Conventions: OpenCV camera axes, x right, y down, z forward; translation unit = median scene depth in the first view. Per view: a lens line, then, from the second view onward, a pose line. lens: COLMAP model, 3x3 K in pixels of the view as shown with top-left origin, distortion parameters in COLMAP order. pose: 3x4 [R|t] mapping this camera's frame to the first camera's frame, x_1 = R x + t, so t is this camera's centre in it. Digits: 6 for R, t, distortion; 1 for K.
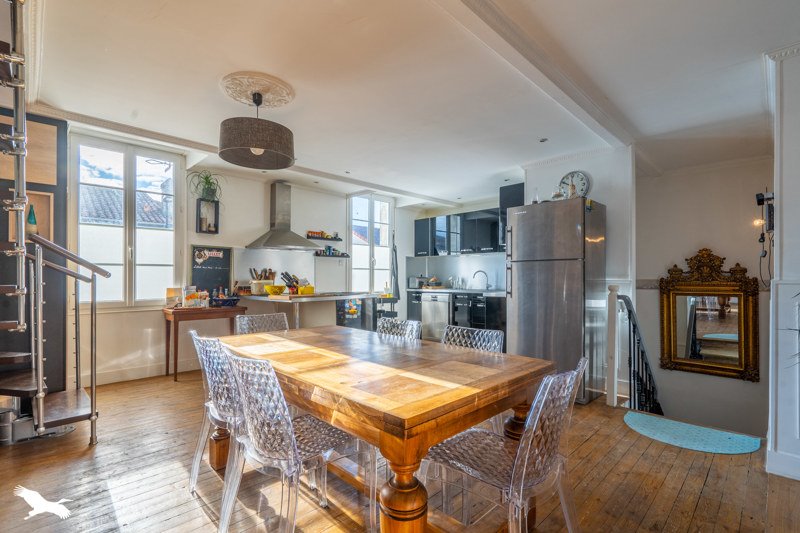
lens RADIAL K [[371.7, 0, 398.6], [0, 371.7, 272.7], [0, 0, 1]] dist [-0.001030, -0.000029]
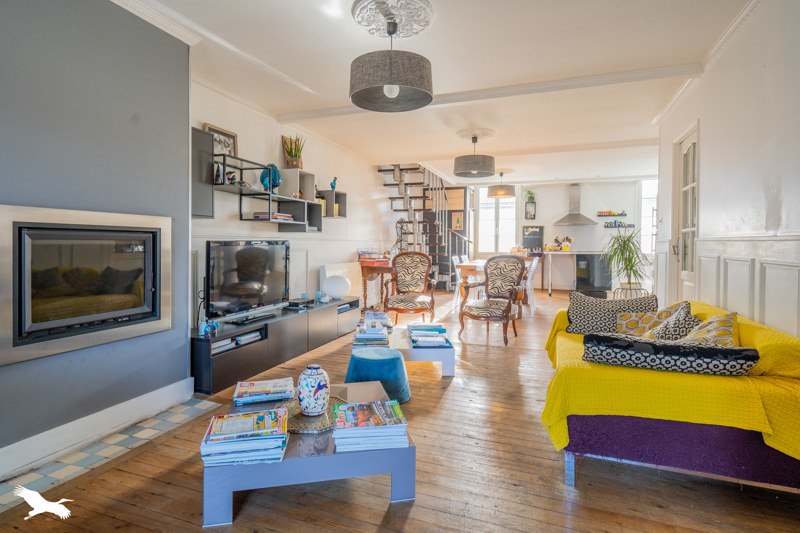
lens RADIAL K [[413.7, 0, 399.4], [0, 413.7, 245.5], [0, 0, 1]] dist [0.000512, 0.000036]
pose [[0.427802, 0.009140, -0.903826, 1.156037], [0.003143, 0.999928, 0.011599, 0.004841], [0.903867, -0.007803, 0.427743, -0.556677]]
